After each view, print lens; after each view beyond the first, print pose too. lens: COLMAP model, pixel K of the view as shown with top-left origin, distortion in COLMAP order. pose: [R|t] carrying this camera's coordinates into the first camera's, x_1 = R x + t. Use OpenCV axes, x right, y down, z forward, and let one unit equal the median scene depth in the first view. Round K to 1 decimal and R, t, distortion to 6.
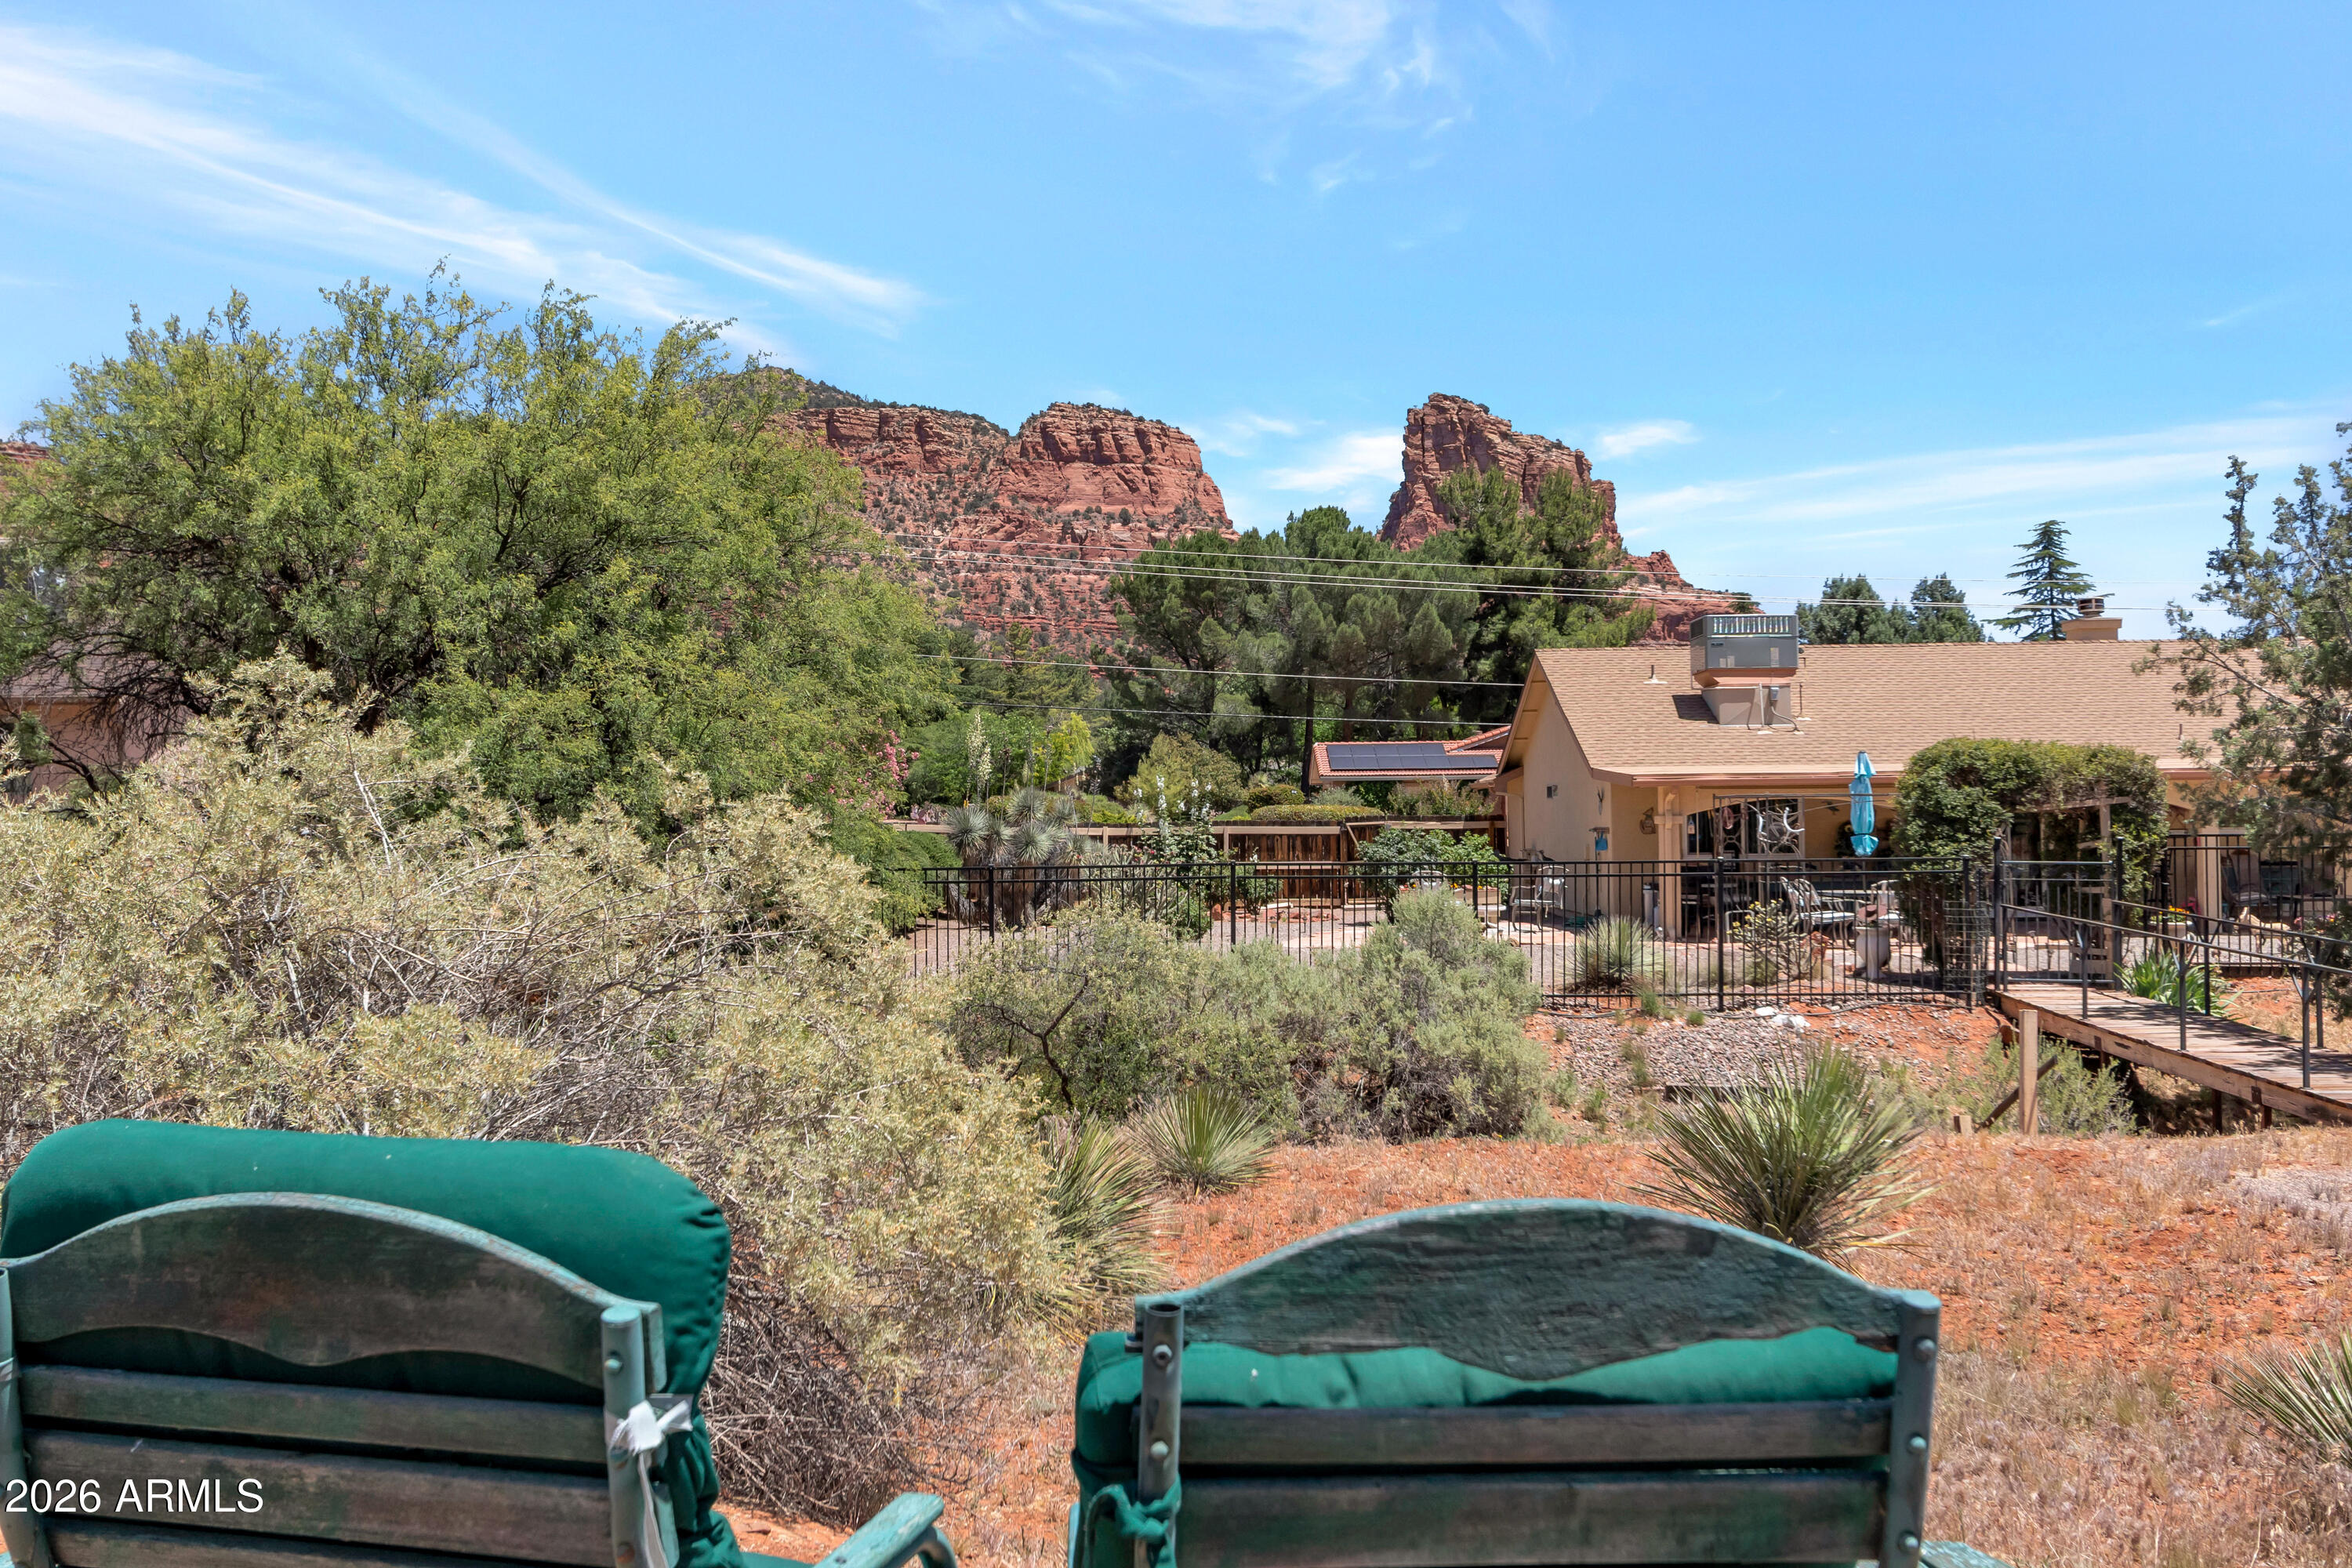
lens RADIAL K [[2238.4, 0, 1176.0], [0, 2238.4, 784.0], [0, 0, 1]] dist [0.014346, 0.007591]
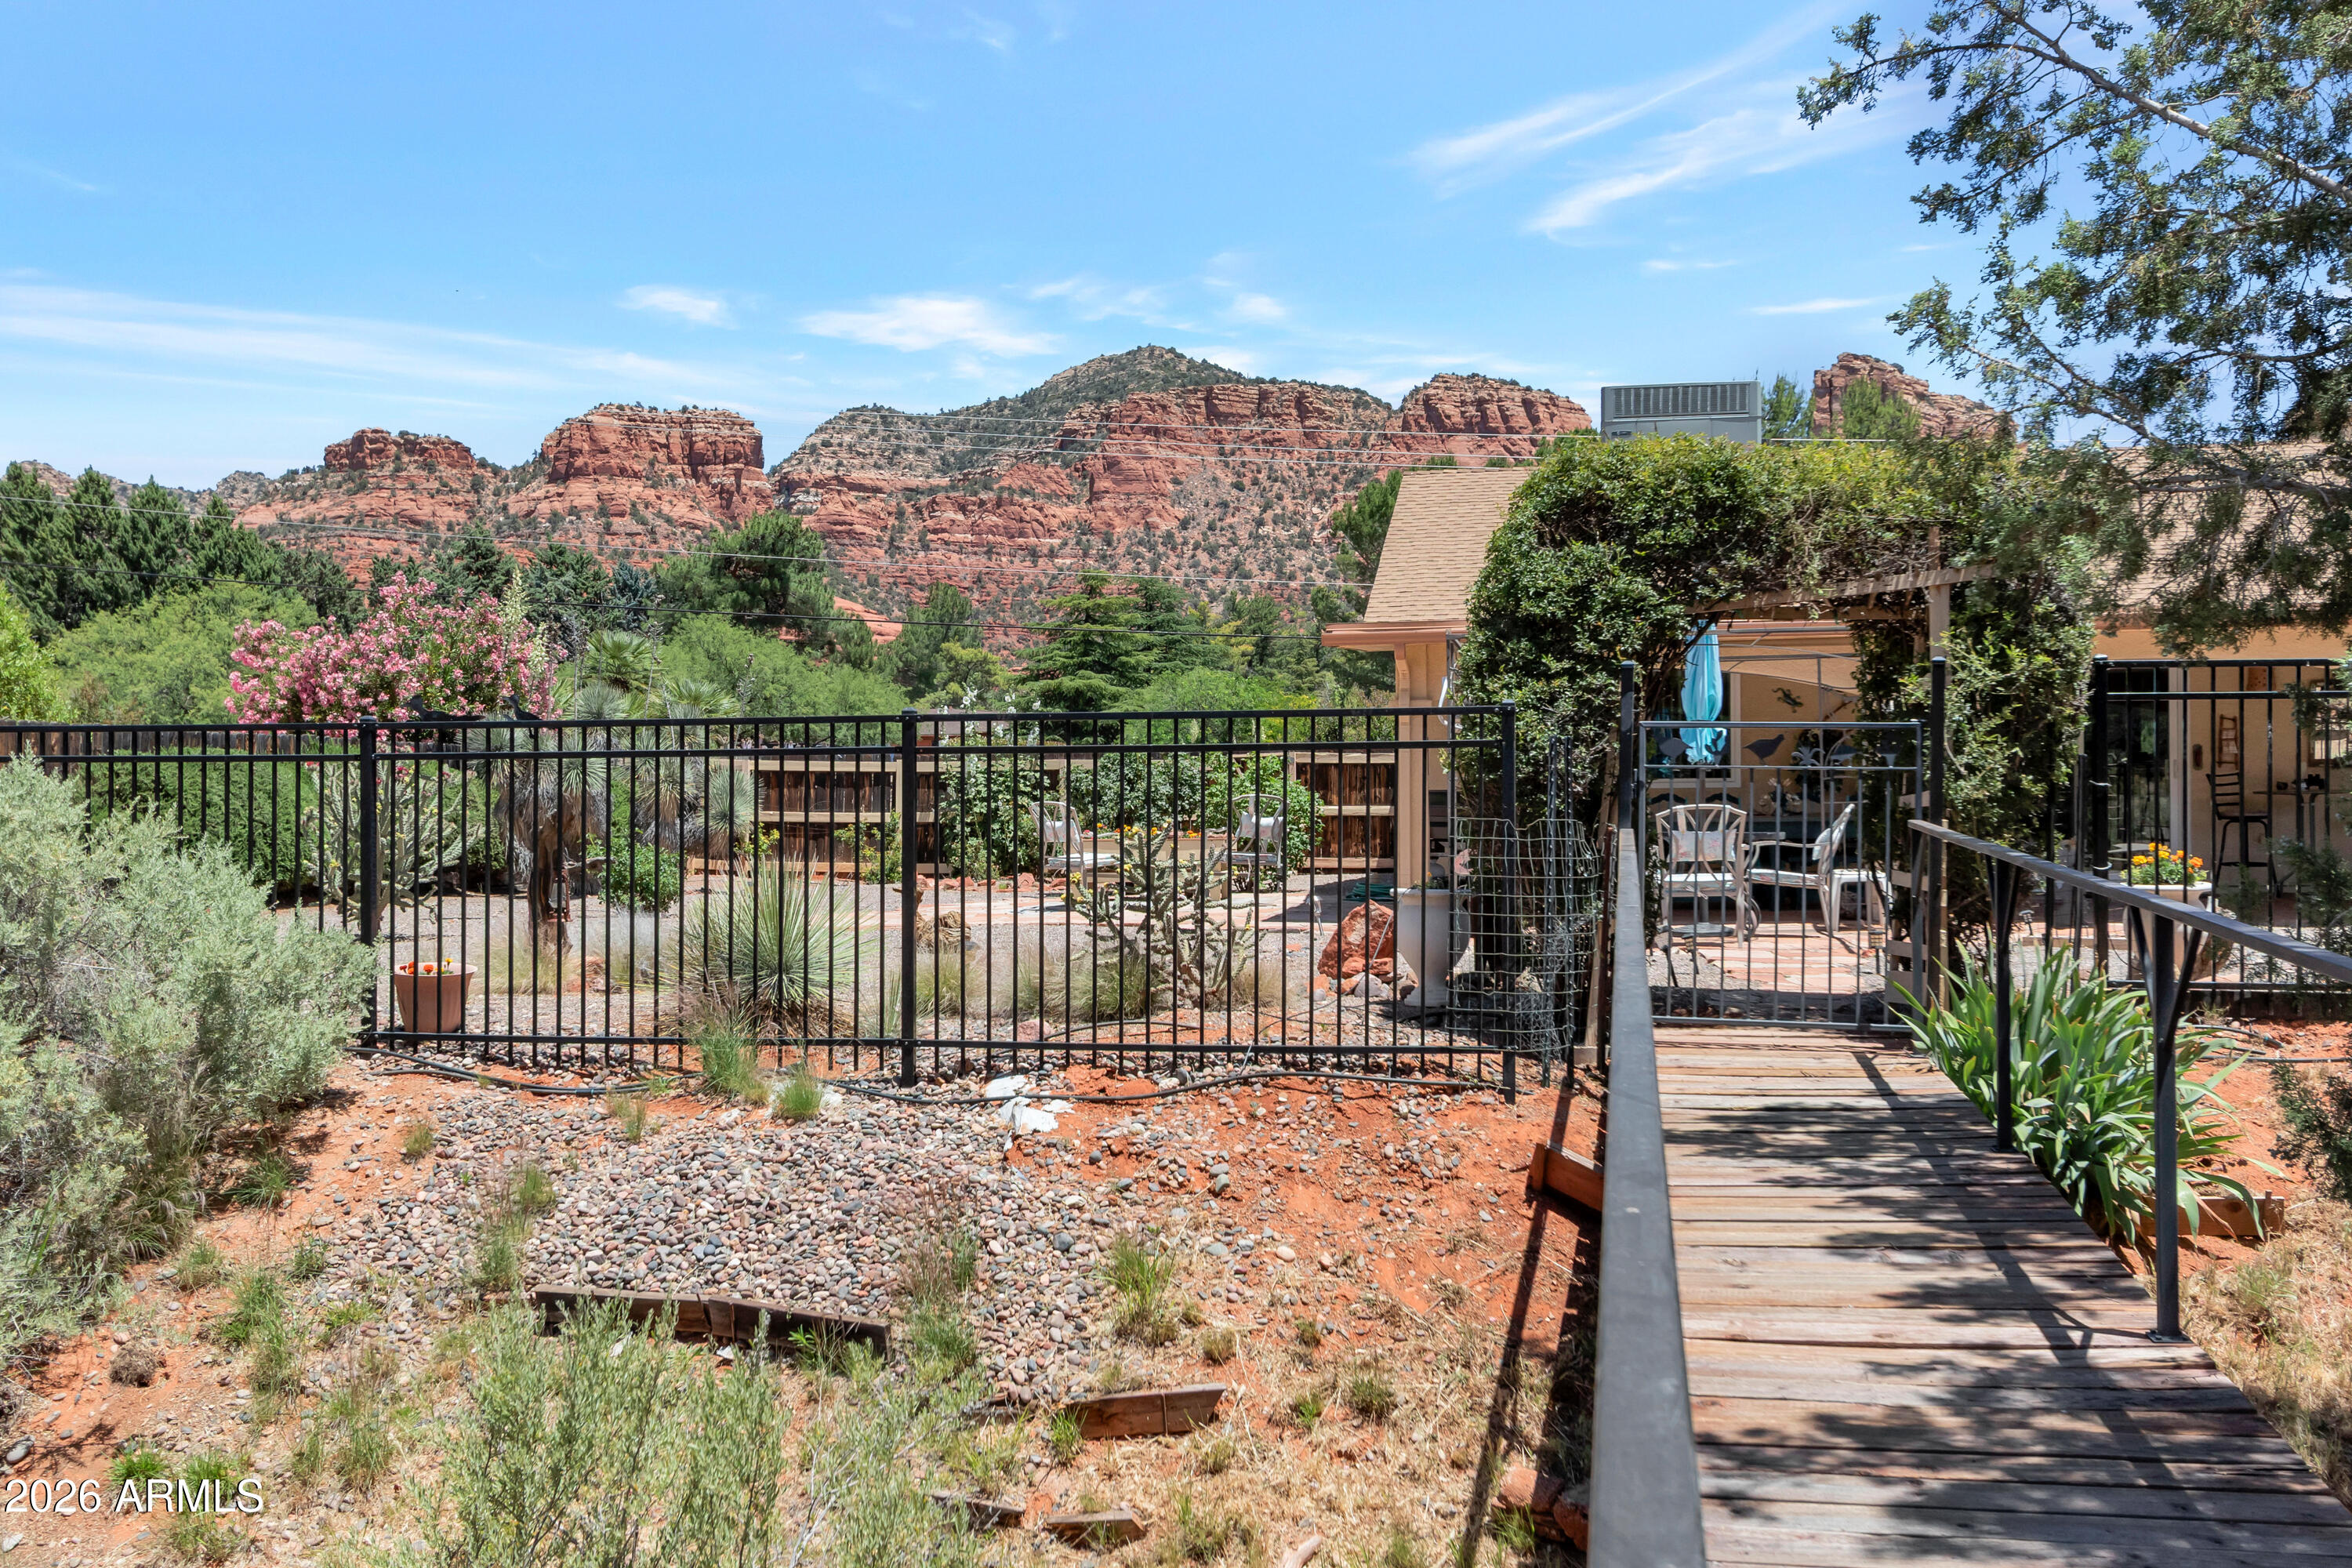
lens RADIAL K [[2298.6, 0, 1176.0], [0, 2298.6, 784.0], [0, 0, 1]] dist [0.029874, 0.007445]
pose [[0.986356, 0.005161, -0.164543, 0.358760], [-0.003946, 0.999962, 0.007711, 0.043005], [0.164577, -0.006956, 0.986340, 0.592341]]
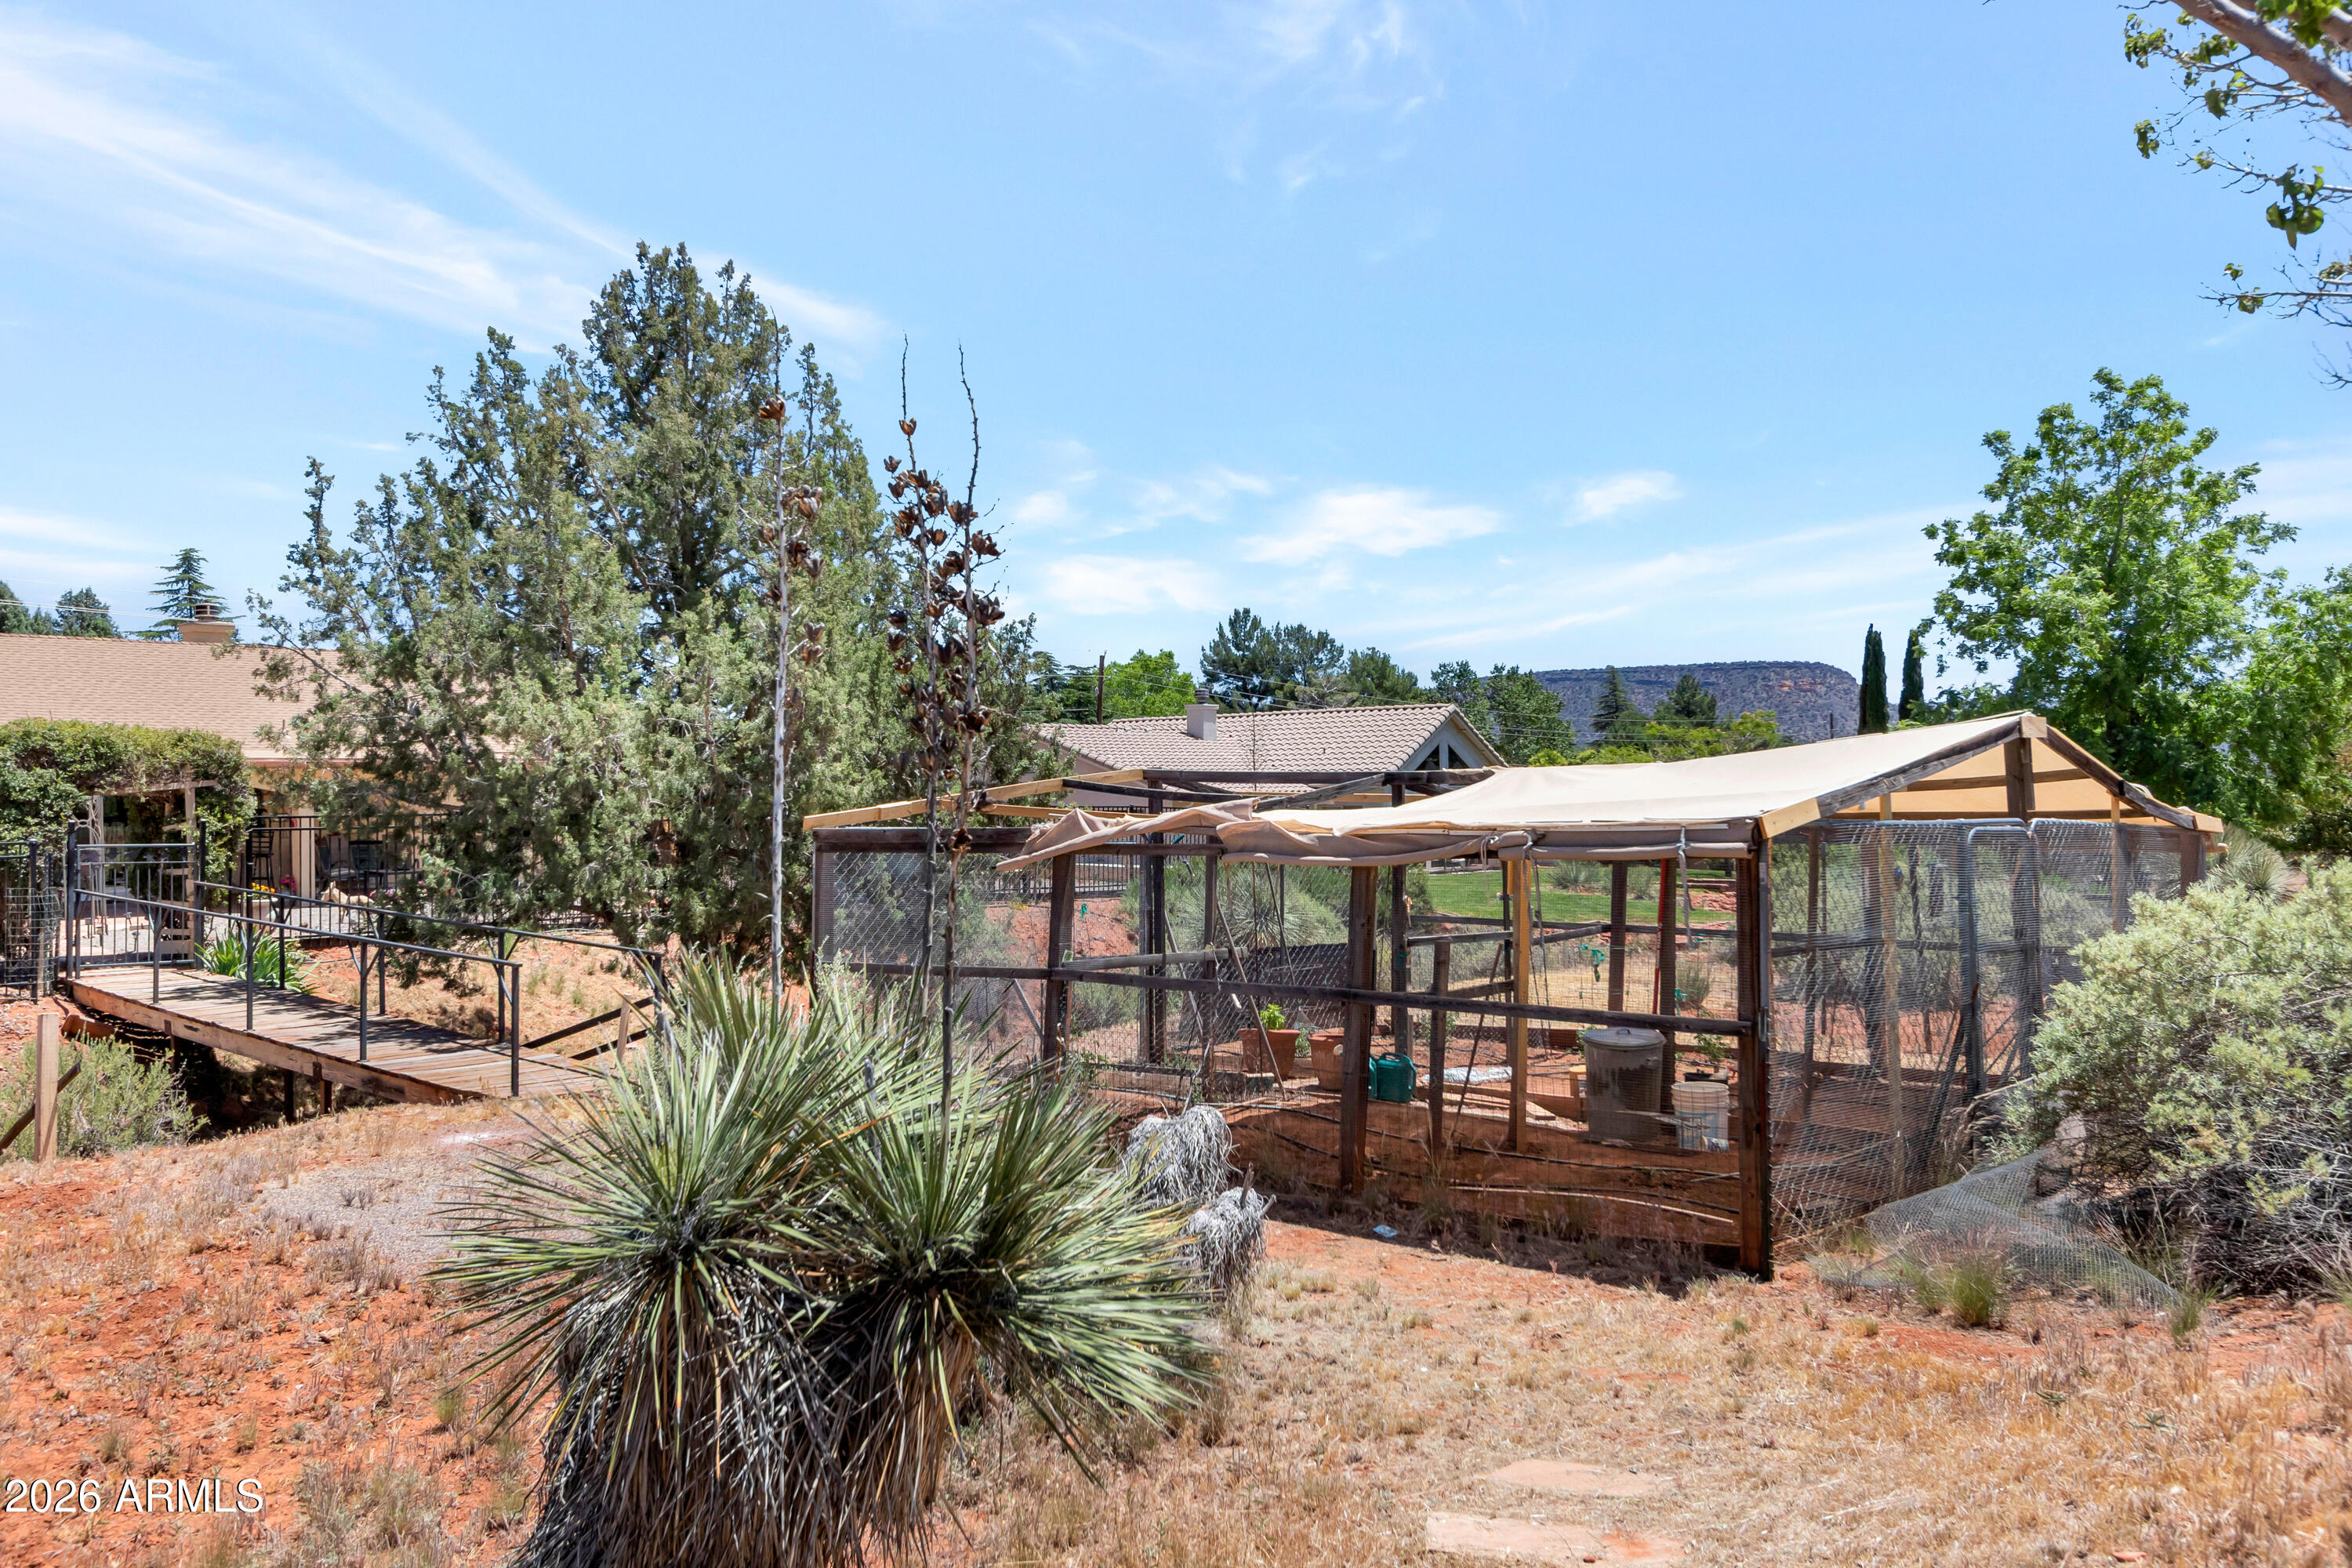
lens RADIAL K [[1798.8, 0, 1130.7], [0, 1798.8, 770.1], [0, 0, 1]] dist [0.019837, -0.005730]
pose [[0.662002, 0.012461, 0.749399, 0.082750], [-0.008065, 0.999922, -0.009502, 0.005698], [-0.749459, 0.000247, 0.662051, 0.137803]]
